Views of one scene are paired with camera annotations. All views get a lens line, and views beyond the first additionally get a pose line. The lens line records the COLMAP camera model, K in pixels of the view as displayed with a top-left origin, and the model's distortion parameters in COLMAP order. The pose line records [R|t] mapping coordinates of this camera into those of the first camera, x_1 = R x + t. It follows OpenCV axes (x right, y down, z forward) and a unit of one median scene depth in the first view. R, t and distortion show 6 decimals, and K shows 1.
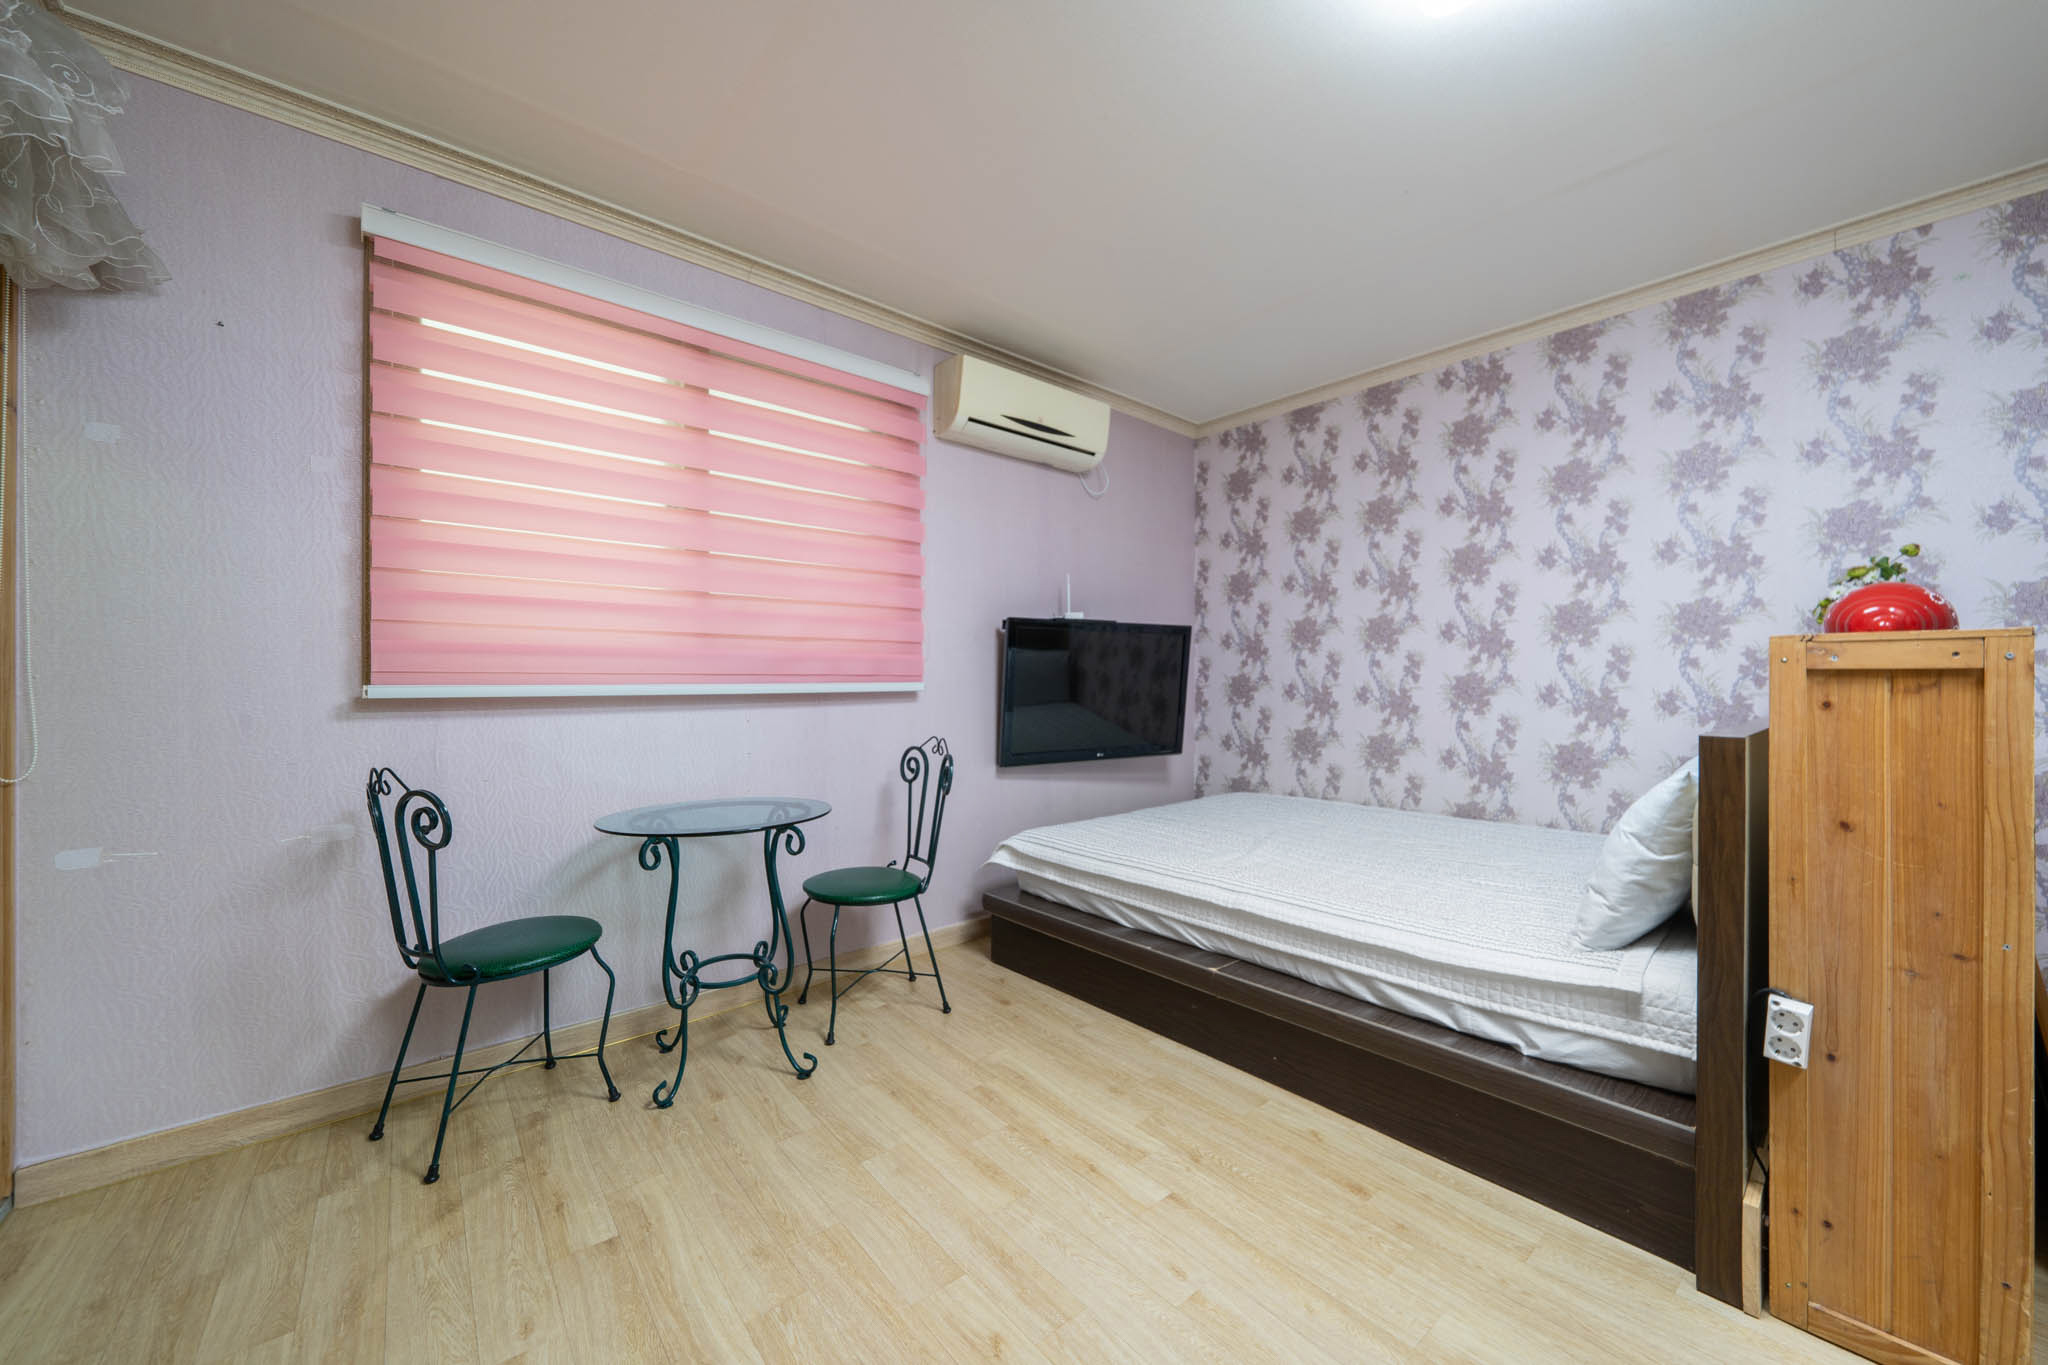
lens RADIAL K [[757.4, 0, 1035.0], [0, 757.4, 692.3], [0, 0, 1]] dist [-0.002428, 0.000217]
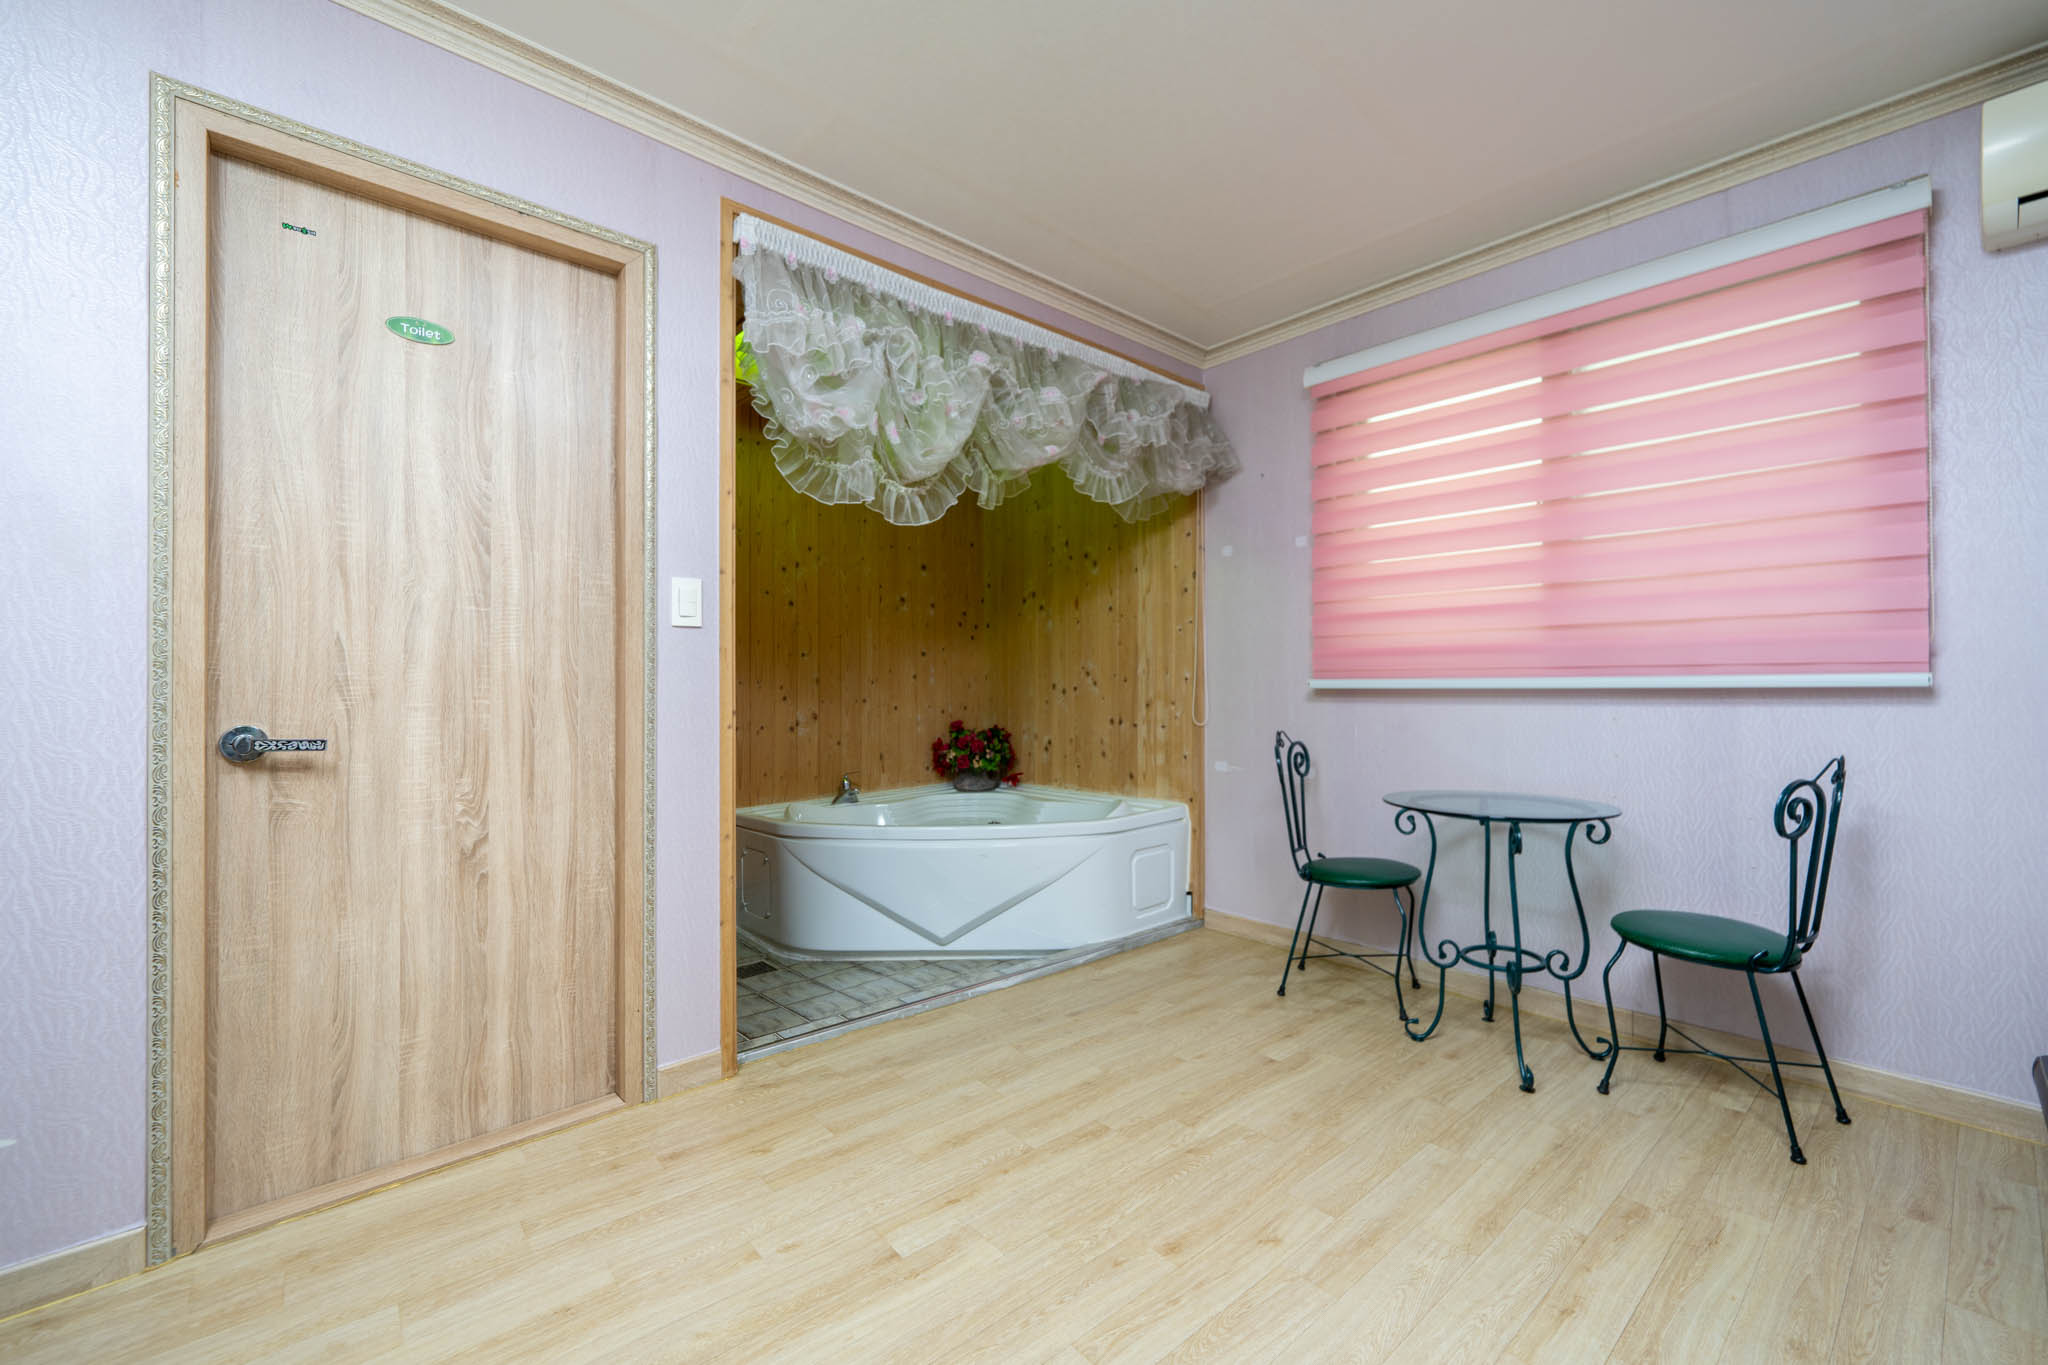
lens RADIAL K [[831.8, 0, 1024.0], [0, 831.8, 682.5], [0, 0, 1]] dist [-0.001546, -0.000179]
pose [[0.002571, 0.001111, -0.999996, 0.797739], [-0.006574, 0.999978, 0.001094, -0.000812], [0.999975, 0.006571, 0.002579, 0.392774]]
